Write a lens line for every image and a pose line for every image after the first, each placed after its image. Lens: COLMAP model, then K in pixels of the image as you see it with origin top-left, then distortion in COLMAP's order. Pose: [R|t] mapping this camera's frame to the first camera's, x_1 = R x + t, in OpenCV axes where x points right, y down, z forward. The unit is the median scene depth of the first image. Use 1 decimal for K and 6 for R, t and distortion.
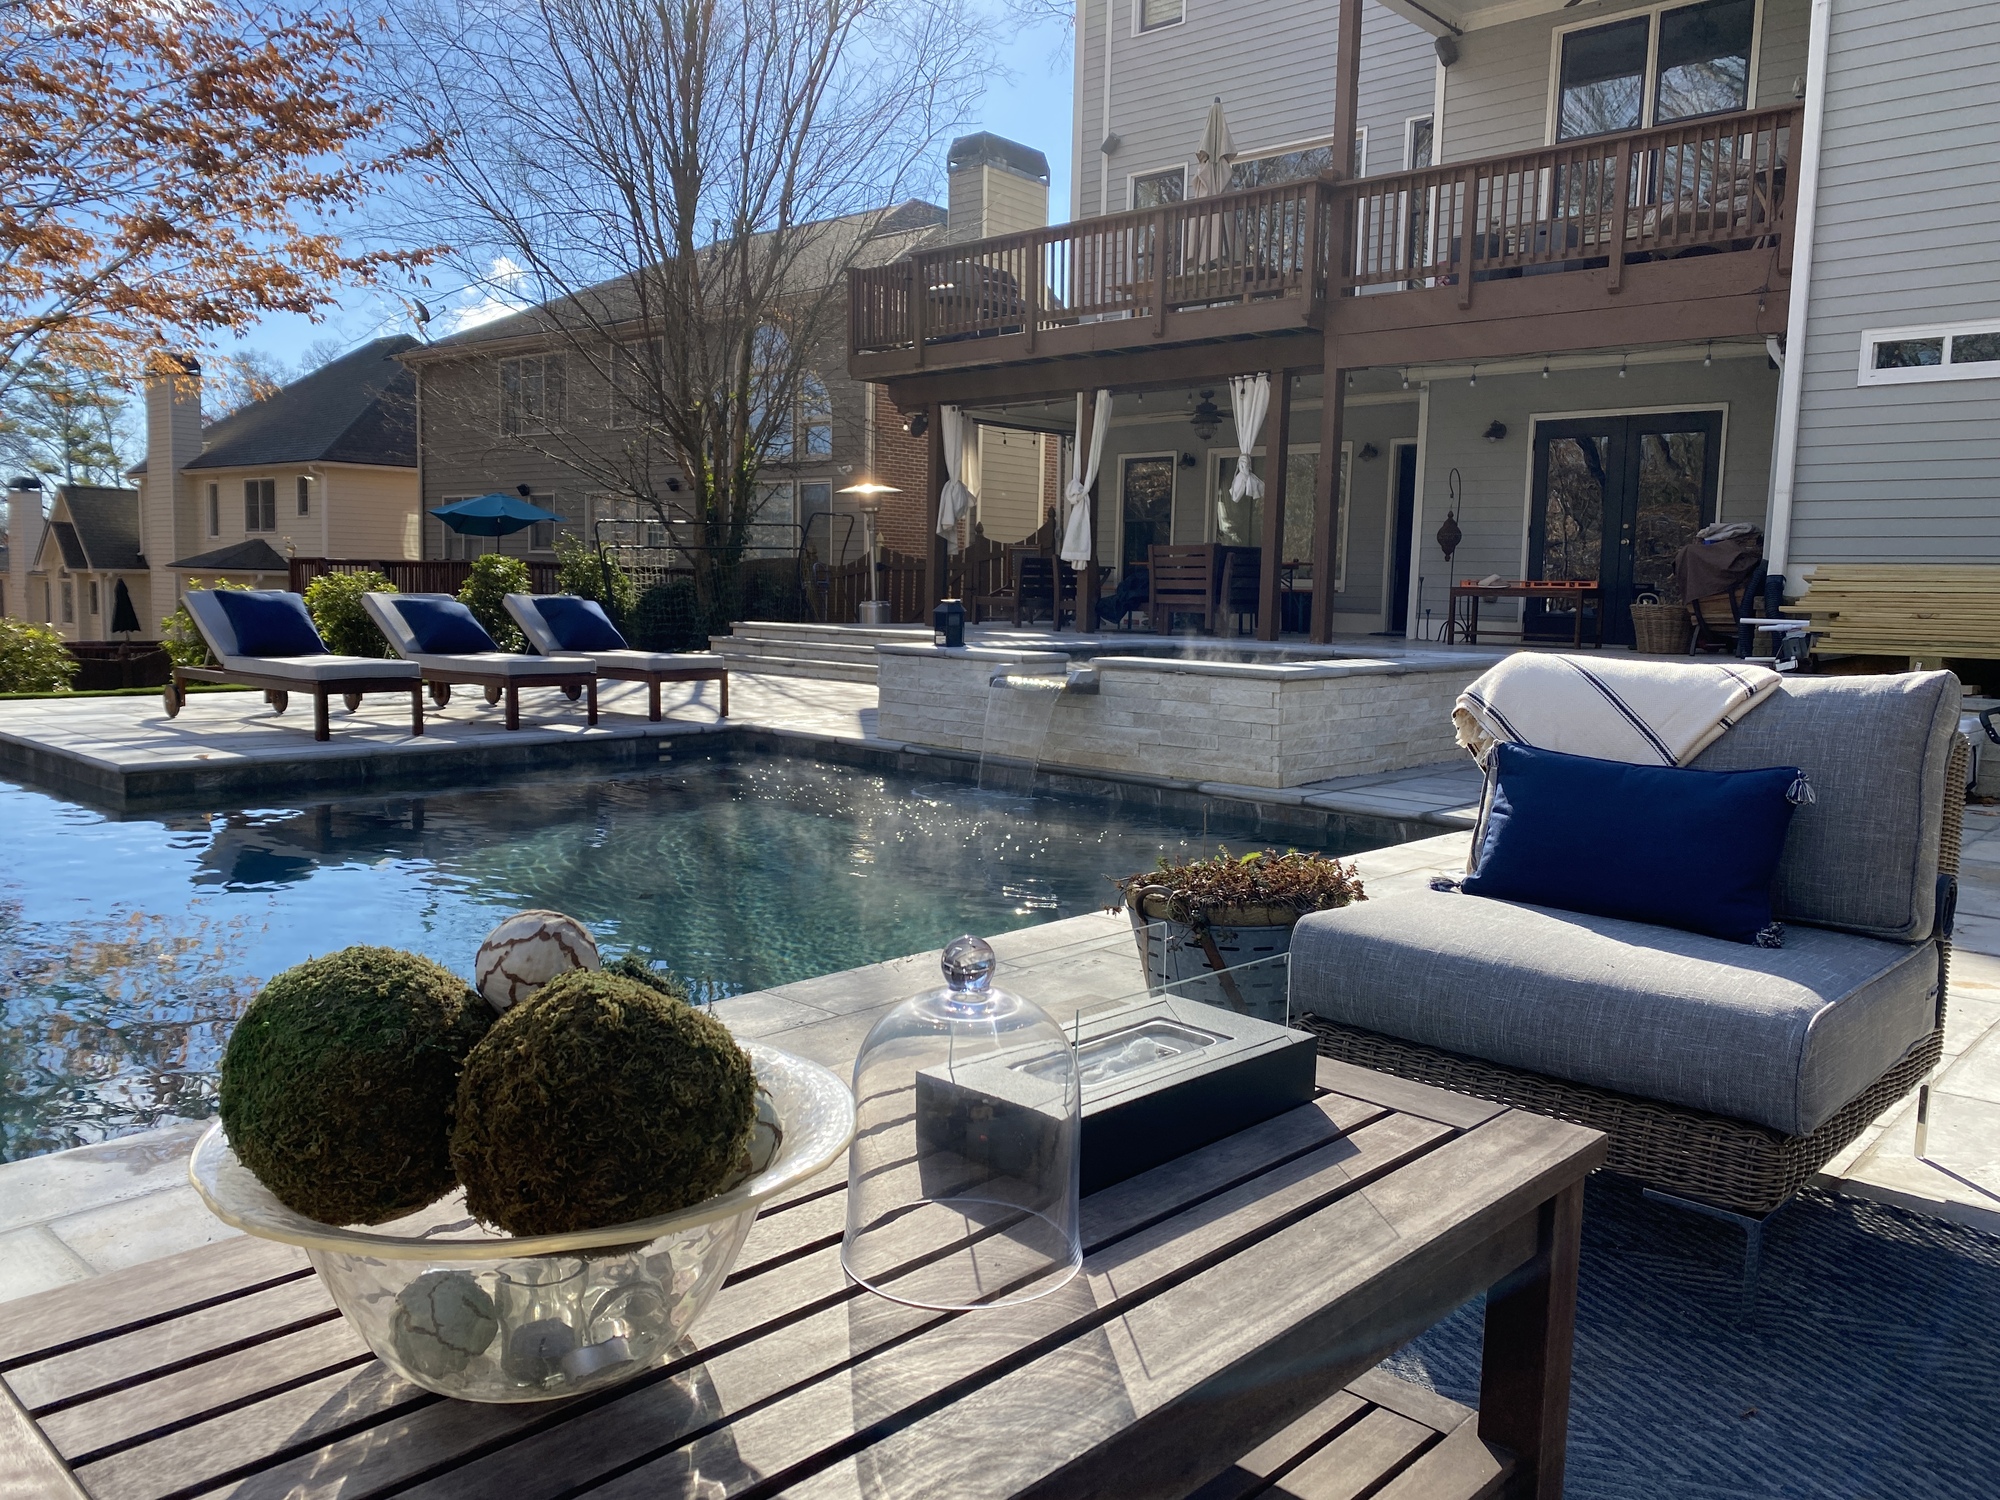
lens RADIAL K [[1506.5, 0, 985.8], [0, 1506.5, 740.5], [0, 0, 1]] dist [0.008395, -0.000052]
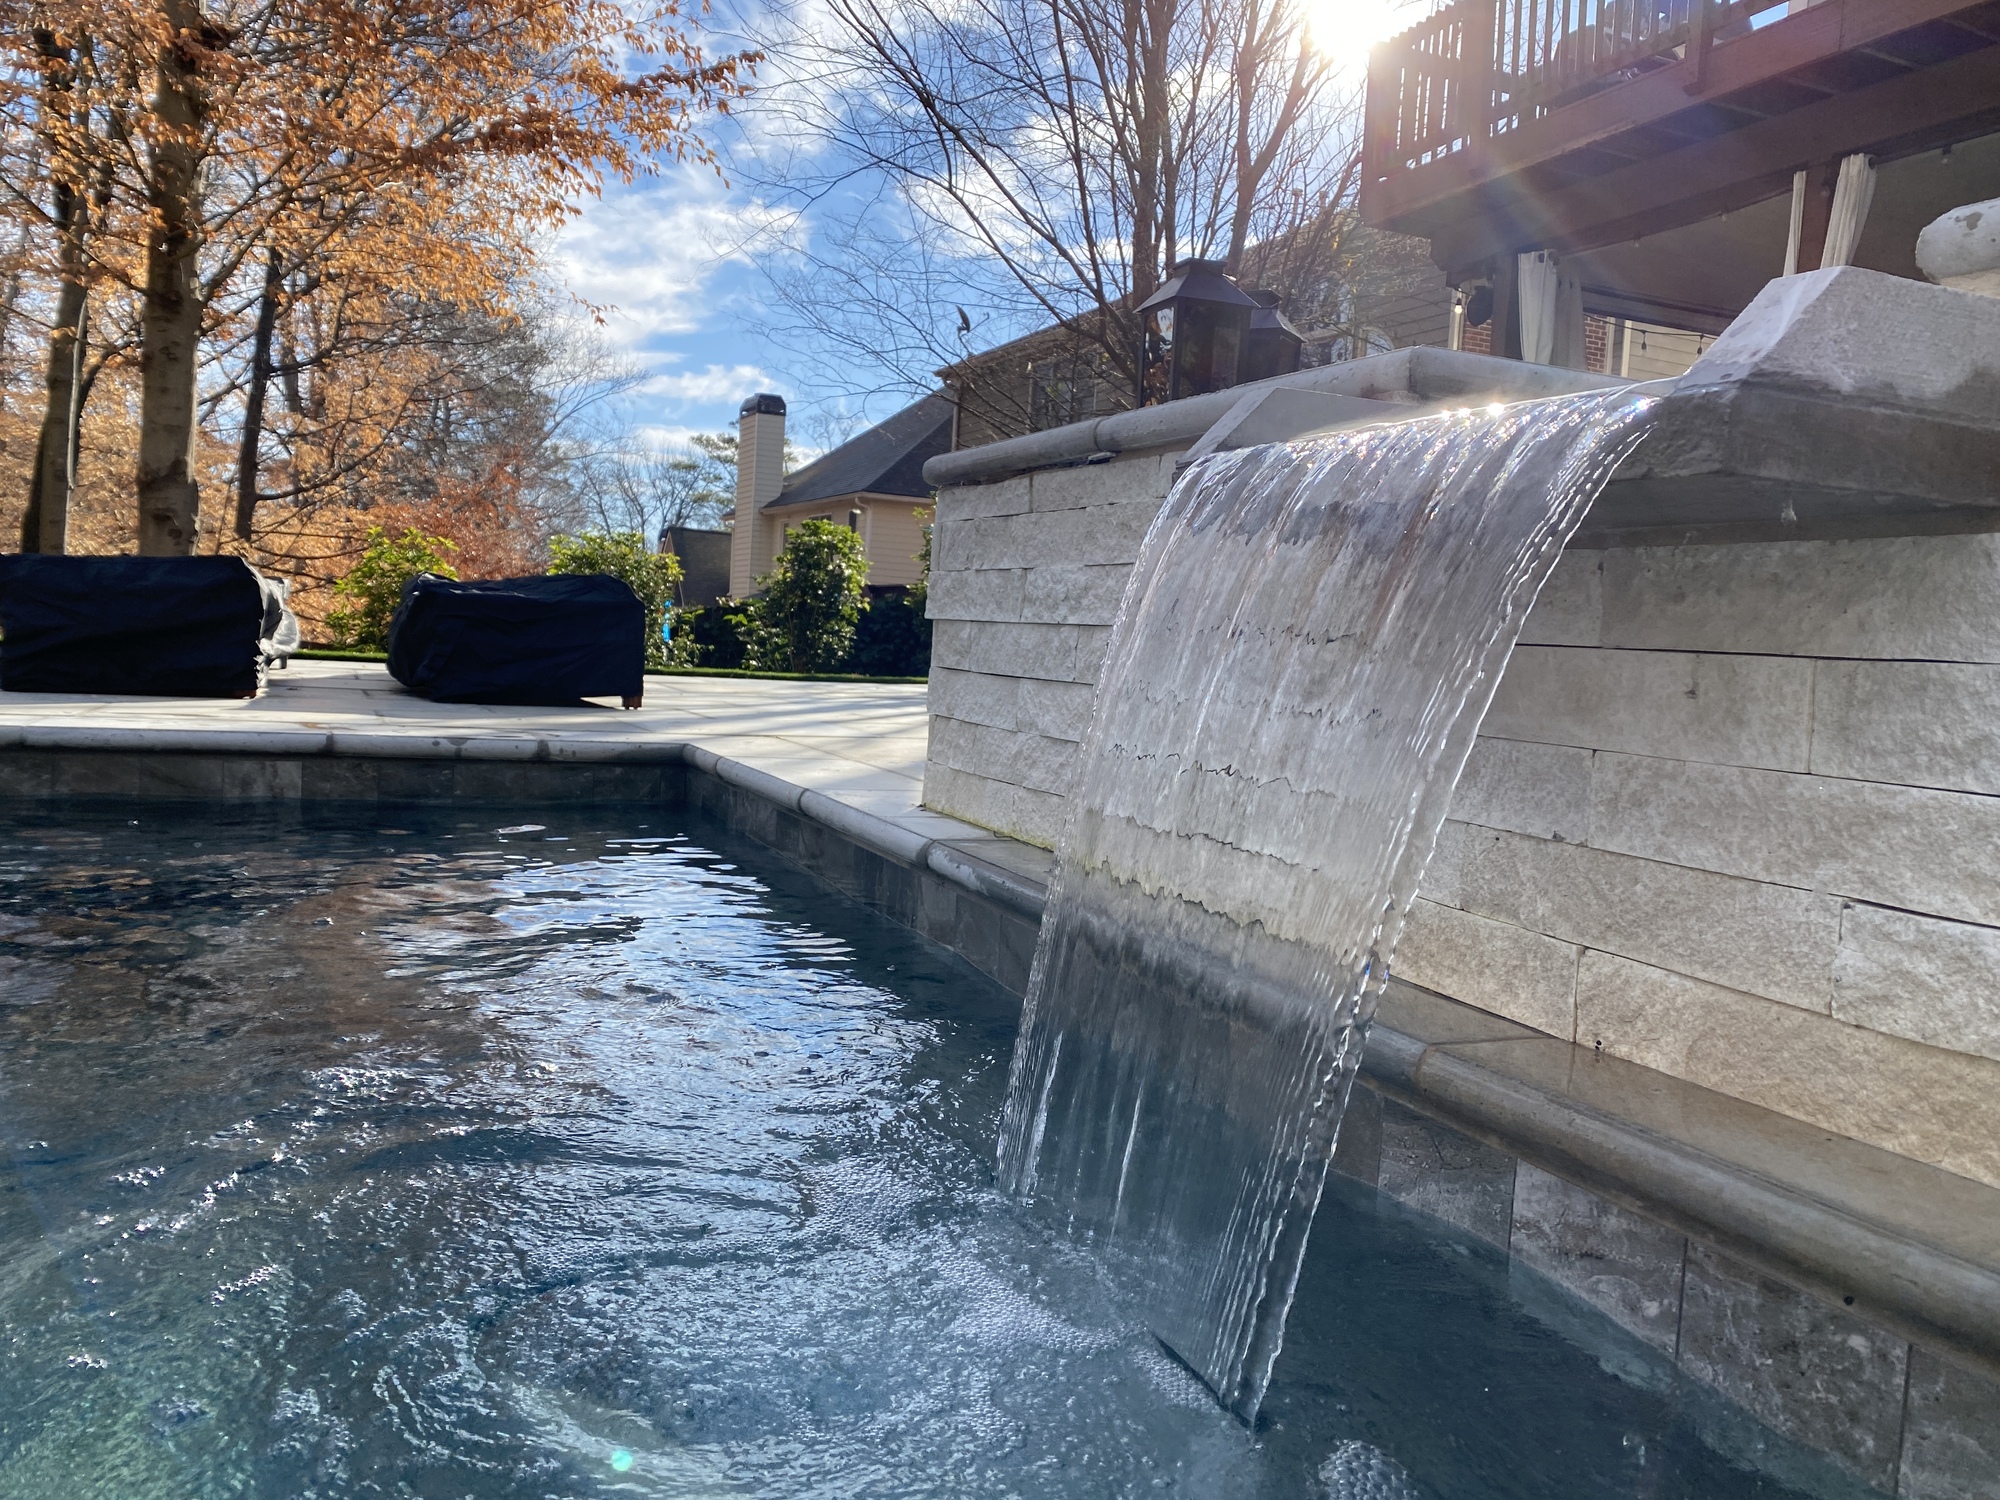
lens RADIAL K [[1506.5, 0, 985.8], [0, 1506.5, 740.5], [0, 0, 1]] dist [0.008395, -0.000052]
pose [[0.913742, 0.058014, -0.402131, 0.028168], [-0.080306, 0.996016, -0.038783, -0.002552], [0.398278, 0.067731, 0.914760, 0.444732]]
